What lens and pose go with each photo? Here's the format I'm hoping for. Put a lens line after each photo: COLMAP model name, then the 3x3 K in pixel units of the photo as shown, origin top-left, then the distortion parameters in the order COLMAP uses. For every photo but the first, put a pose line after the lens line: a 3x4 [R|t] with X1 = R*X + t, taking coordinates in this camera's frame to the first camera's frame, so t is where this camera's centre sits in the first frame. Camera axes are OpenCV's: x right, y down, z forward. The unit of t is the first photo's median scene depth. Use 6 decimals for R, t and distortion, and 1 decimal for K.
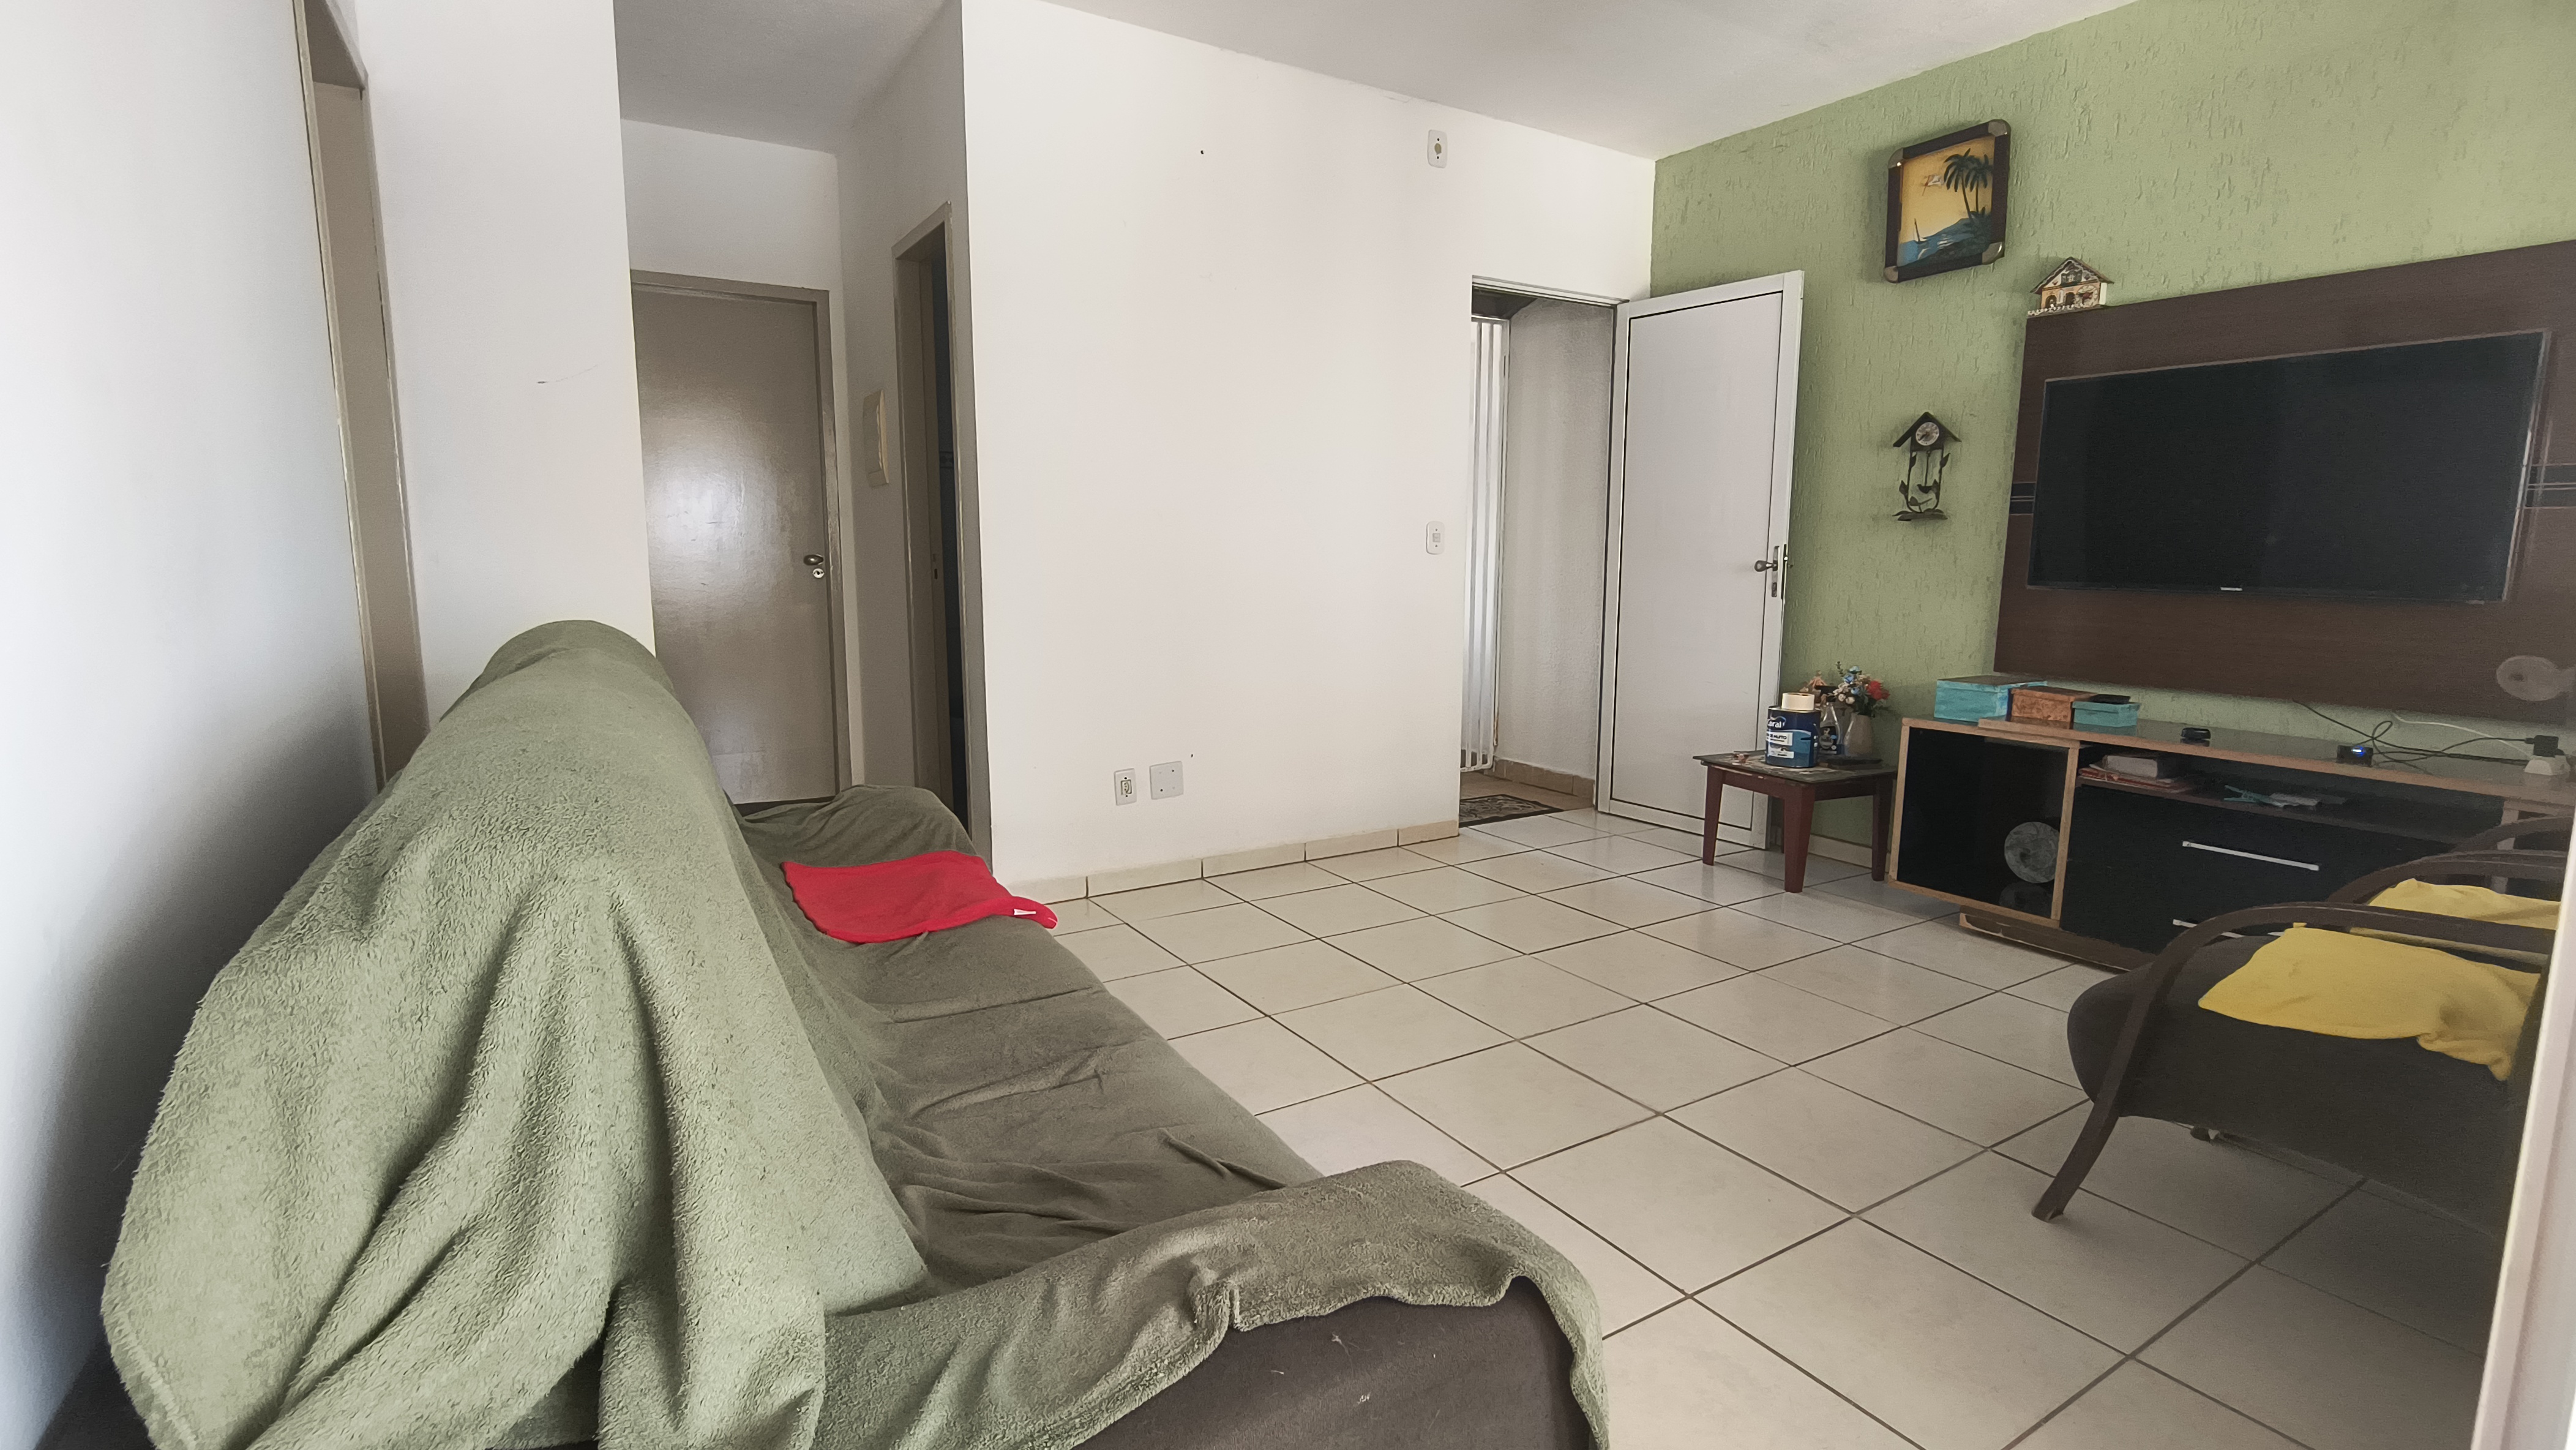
lens RADIAL K [[1187.1, 0, 1283.8], [0, 1187.1, 708.6], [0, 0, 1]] dist [-0.000268, -0.000151]
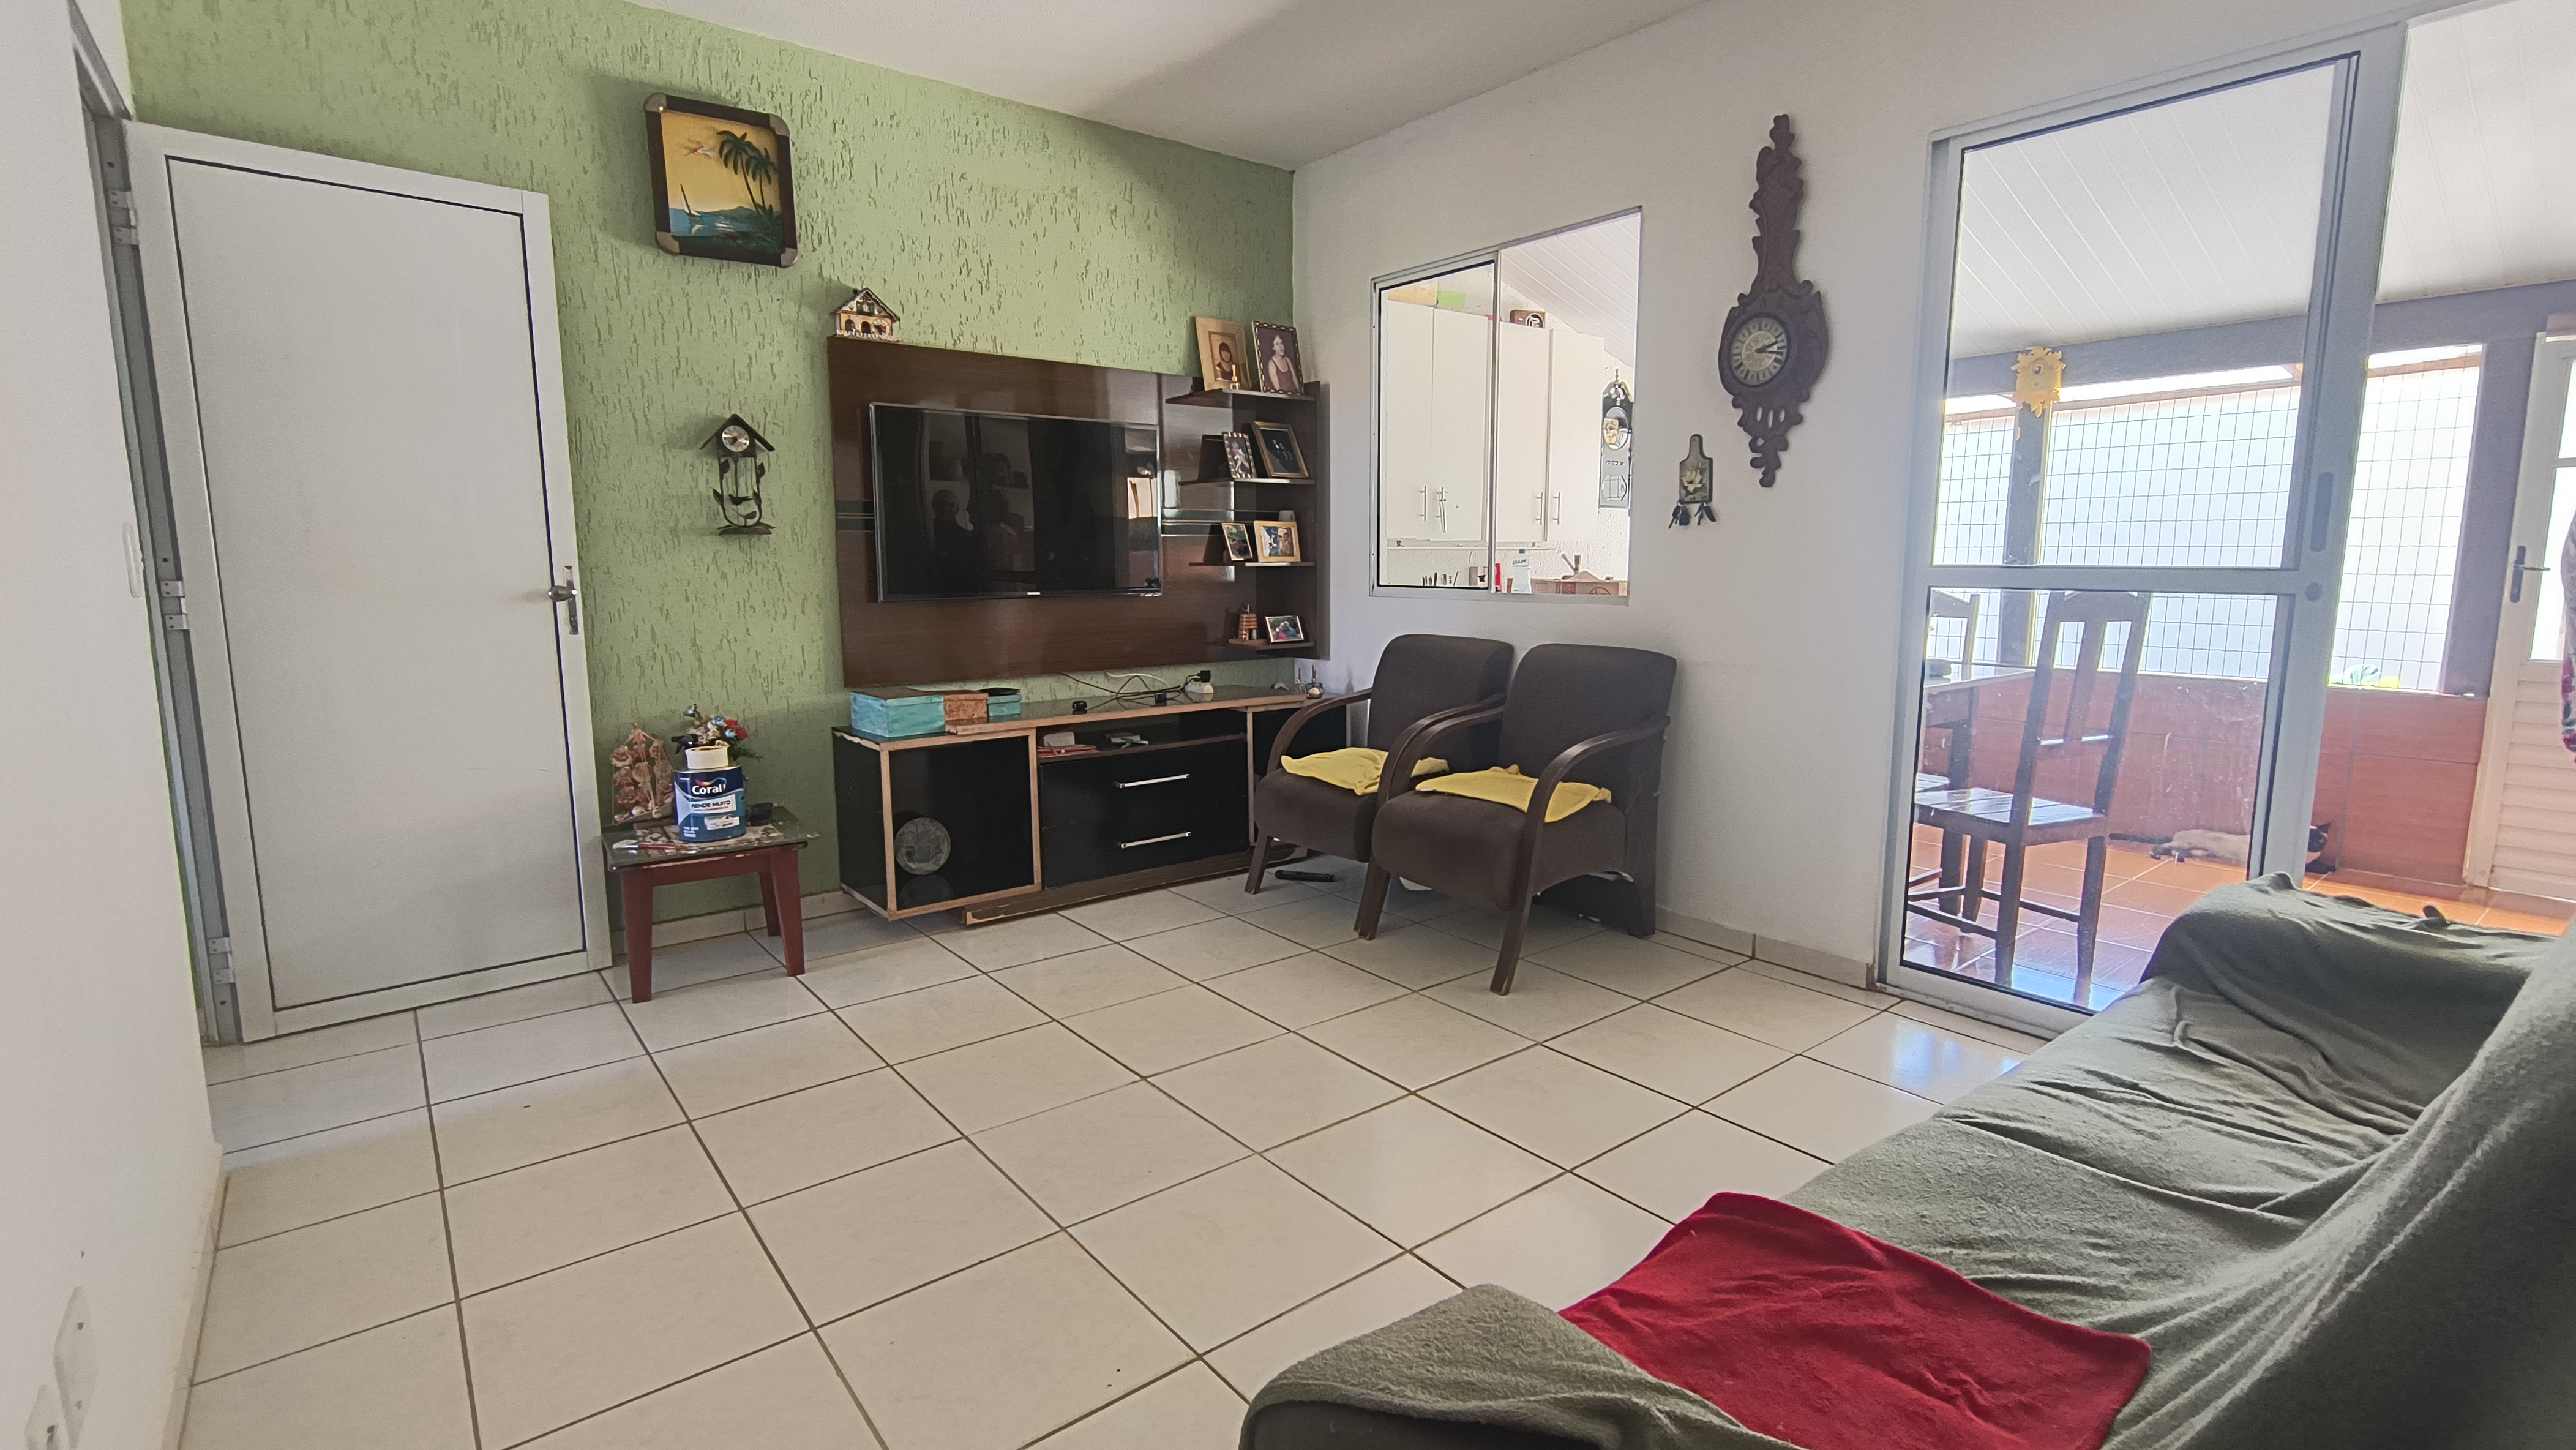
lens RADIAL K [[1187.1, 0, 1283.8], [0, 1187.1, 708.6], [0, 0, 1]] dist [-0.000268, -0.000151]
pose [[-0.115064, -0.133639, 0.984328, -0.429435], [0.139145, 0.978971, 0.149177, -0.111249], [-0.983564, 0.154129, -0.094050, 0.730741]]
